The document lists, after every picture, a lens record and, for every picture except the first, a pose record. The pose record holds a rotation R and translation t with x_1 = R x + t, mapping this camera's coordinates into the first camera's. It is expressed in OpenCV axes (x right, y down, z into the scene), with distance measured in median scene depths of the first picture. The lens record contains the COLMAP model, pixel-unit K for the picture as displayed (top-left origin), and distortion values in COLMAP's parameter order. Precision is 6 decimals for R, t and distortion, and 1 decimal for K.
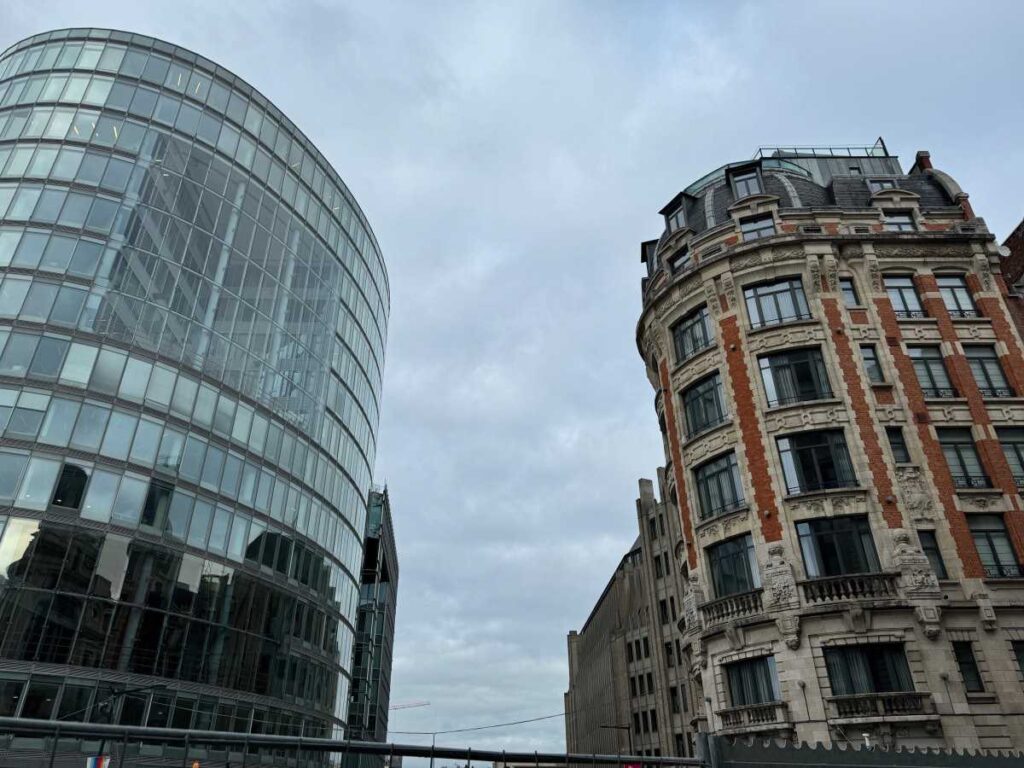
lens RADIAL K [[696.4, 0, 508.6], [0, 696.4, 383.2], [0, 0, 1]] dist [-0.003929, -0.022000]
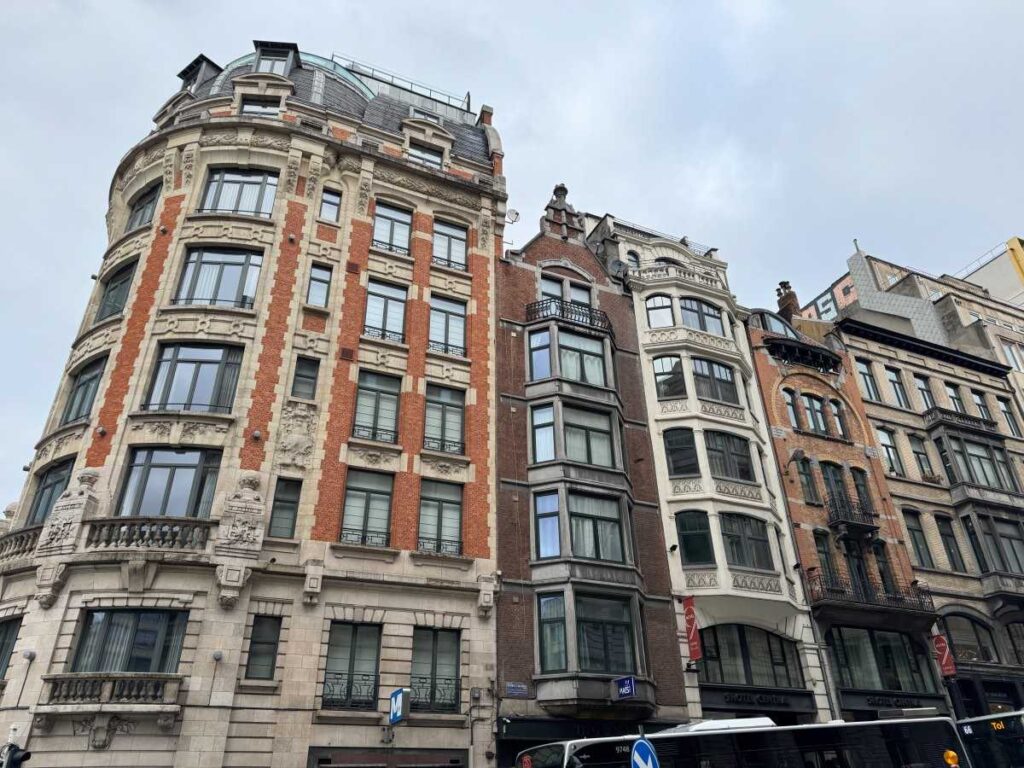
lens RADIAL K [[696.4, 0, 515.6], [0, 696.4, 378.1], [0, 0, 1]] dist [-0.003929, -0.022000]
pose [[0.899070, 0.200198, 0.389350, 0.468968], [-0.200033, 0.978913, -0.041436, 0.073952], [-0.389435, -0.040629, 0.920157, 0.146647]]
